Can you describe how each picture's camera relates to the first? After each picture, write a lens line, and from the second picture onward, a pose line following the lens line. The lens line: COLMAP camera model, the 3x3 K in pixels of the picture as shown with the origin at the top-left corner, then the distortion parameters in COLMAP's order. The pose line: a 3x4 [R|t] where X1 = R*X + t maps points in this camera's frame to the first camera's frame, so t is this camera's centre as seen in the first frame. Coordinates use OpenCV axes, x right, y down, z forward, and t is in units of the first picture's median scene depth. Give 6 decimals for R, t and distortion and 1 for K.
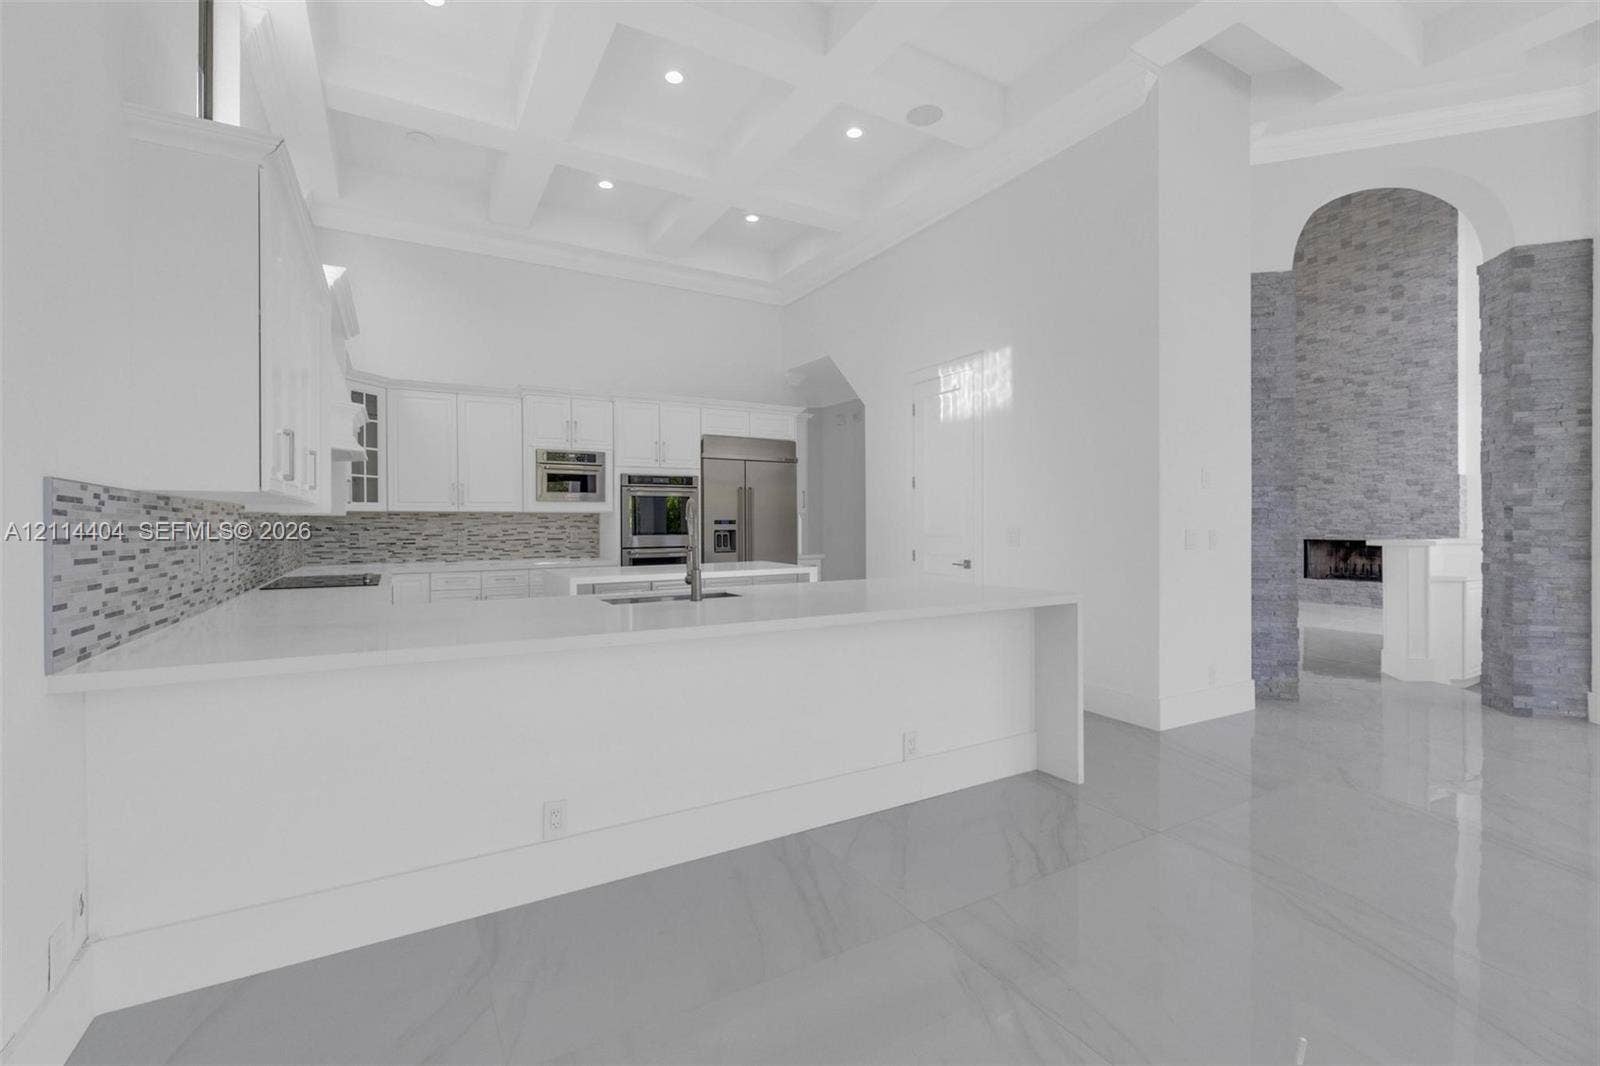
lens RADIAL K [[694.4, 0, 802.2], [0, 694.4, 519.9], [0, 0, 1]] dist [0.000170, -0.000071]
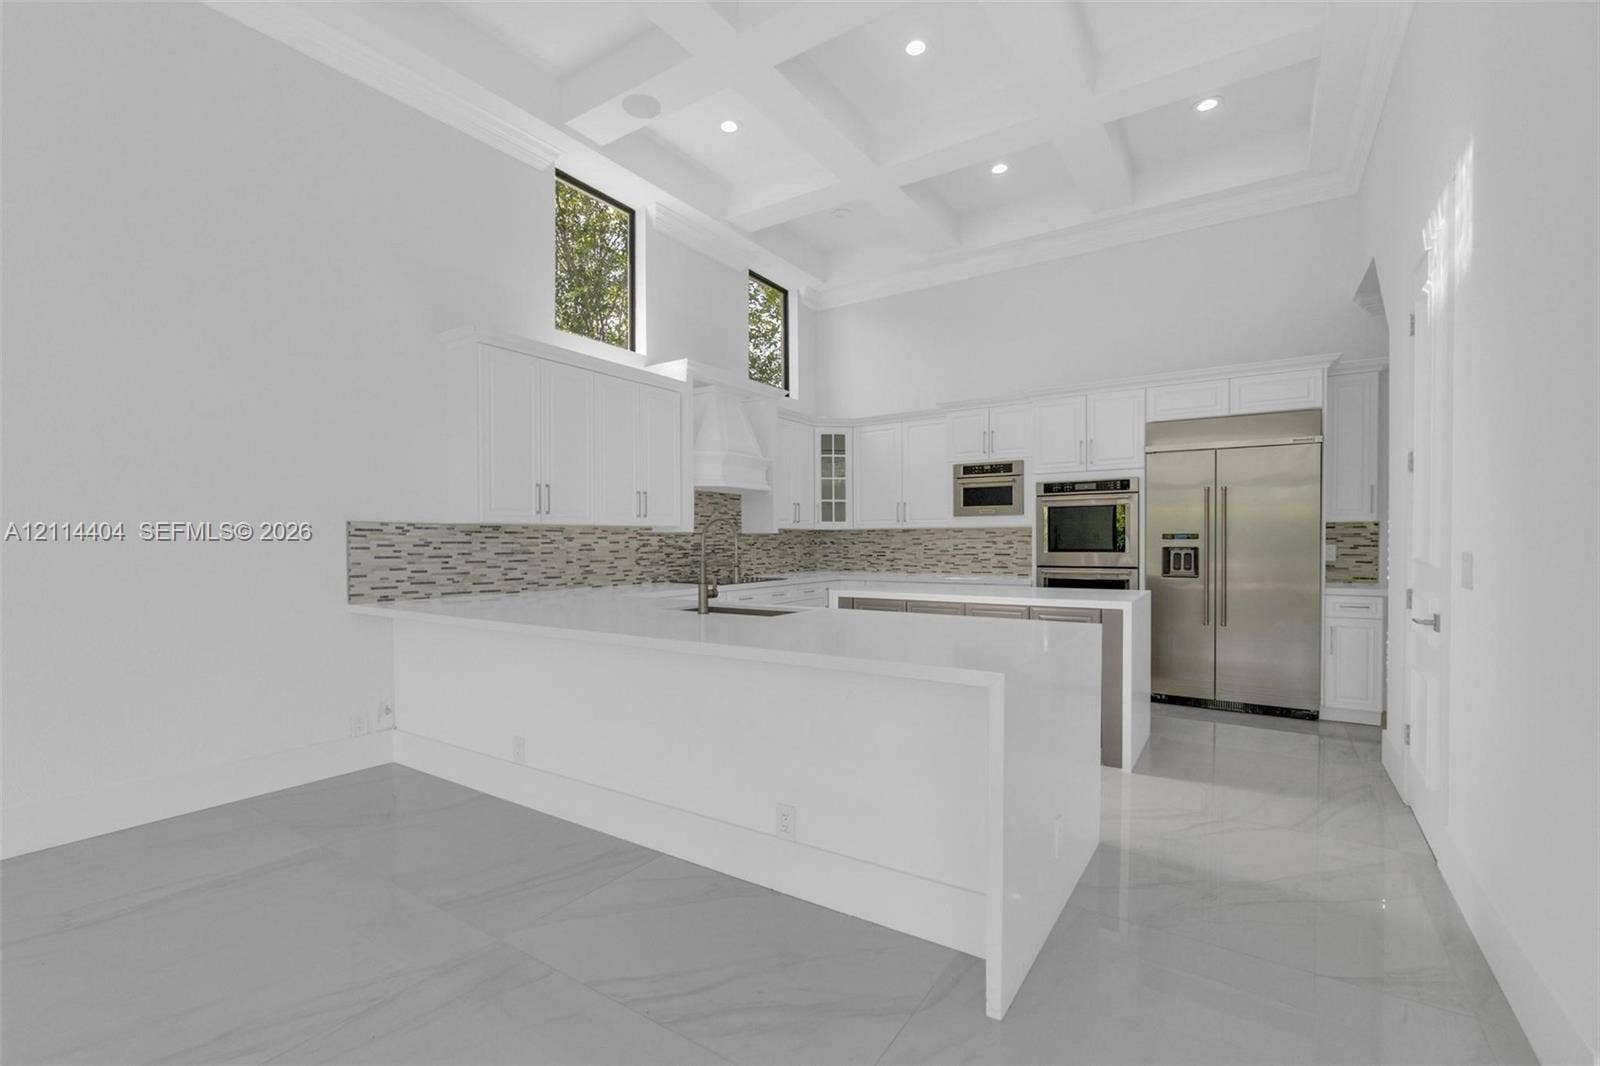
lens RADIAL K [[712.4, 0, 763.5], [0, 712.4, 535.9], [0, 0, 1]] dist [0.000434, -0.000070]
pose [[0.425732, -0.002893, -0.904845, 0.416992], [0.006608, 0.999978, -0.000088, -0.000335], [0.904825, -0.005941, 0.425742, 0.300422]]
